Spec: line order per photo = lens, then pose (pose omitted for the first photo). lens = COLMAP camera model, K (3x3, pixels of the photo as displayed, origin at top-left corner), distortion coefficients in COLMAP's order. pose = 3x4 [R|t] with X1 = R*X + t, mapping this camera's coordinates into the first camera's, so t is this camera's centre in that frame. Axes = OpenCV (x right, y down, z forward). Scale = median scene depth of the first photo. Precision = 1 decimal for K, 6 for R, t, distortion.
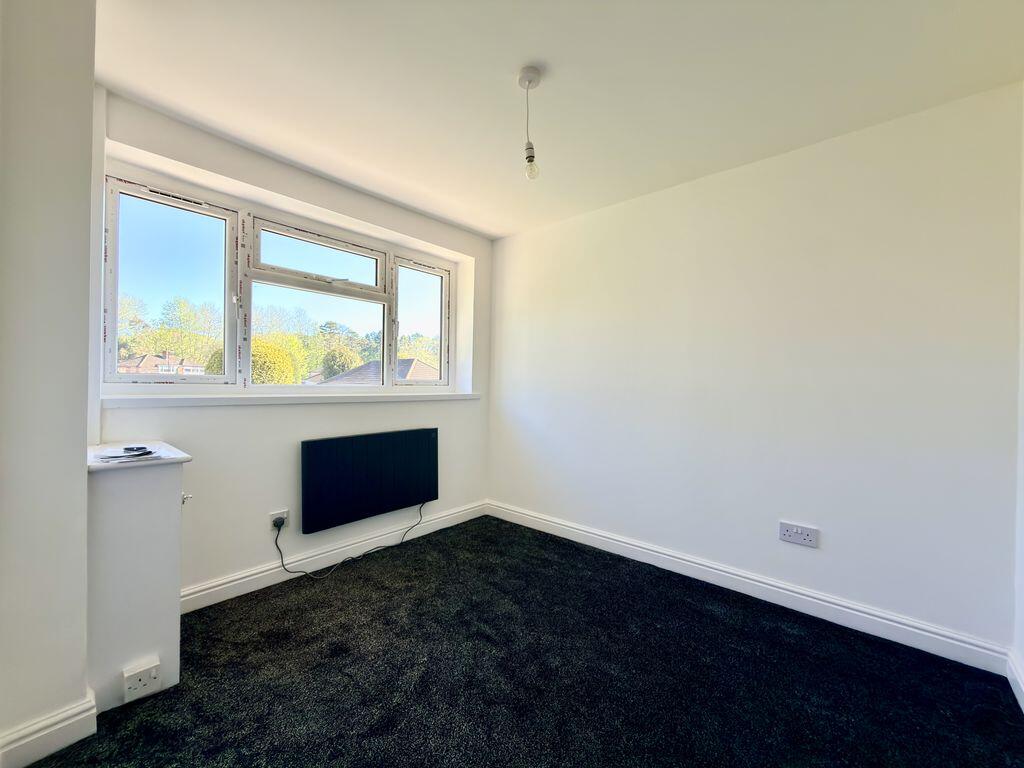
lens RADIAL K [[409.6, 0, 512.0], [0, 409.6, 384.0], [0, 0, 1]] dist [0.003953, 0.000250]
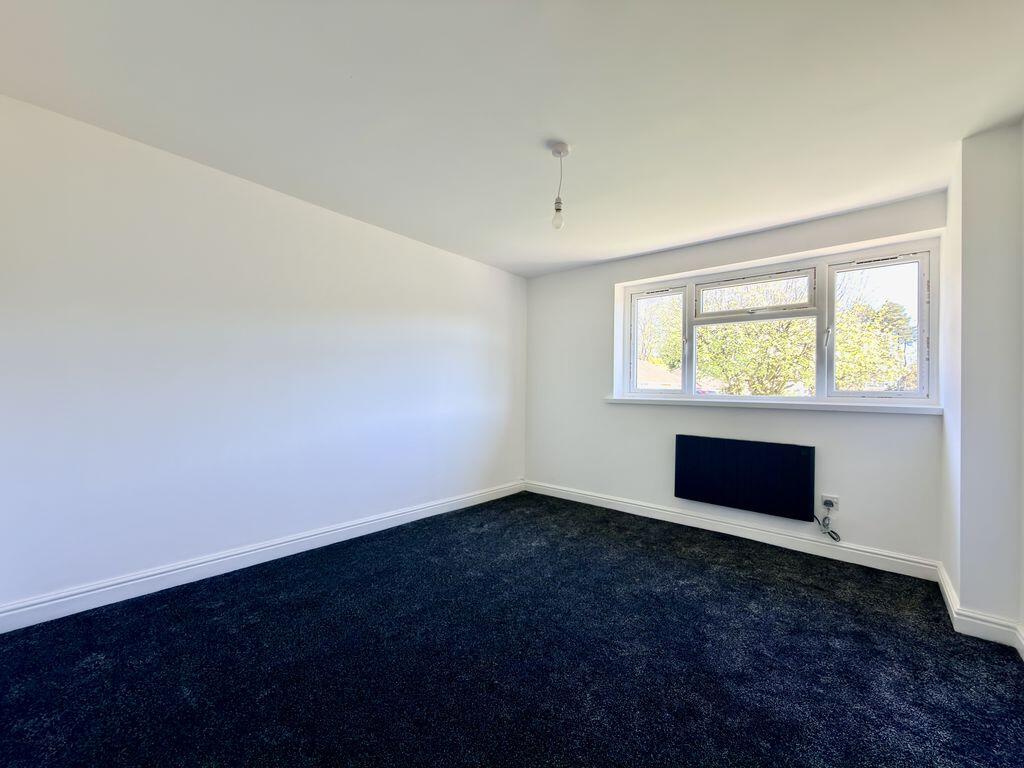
lens RADIAL K [[409.6, 0, 512.0], [0, 409.6, 384.0], [0, 0, 1]] dist [0.003953, 0.000250]
pose [[-0.031401, -0.019391, -0.999319, 0.778702], [-0.028724, 0.999416, -0.018490, 0.003165], [0.999094, 0.028124, -0.031940, 0.339400]]
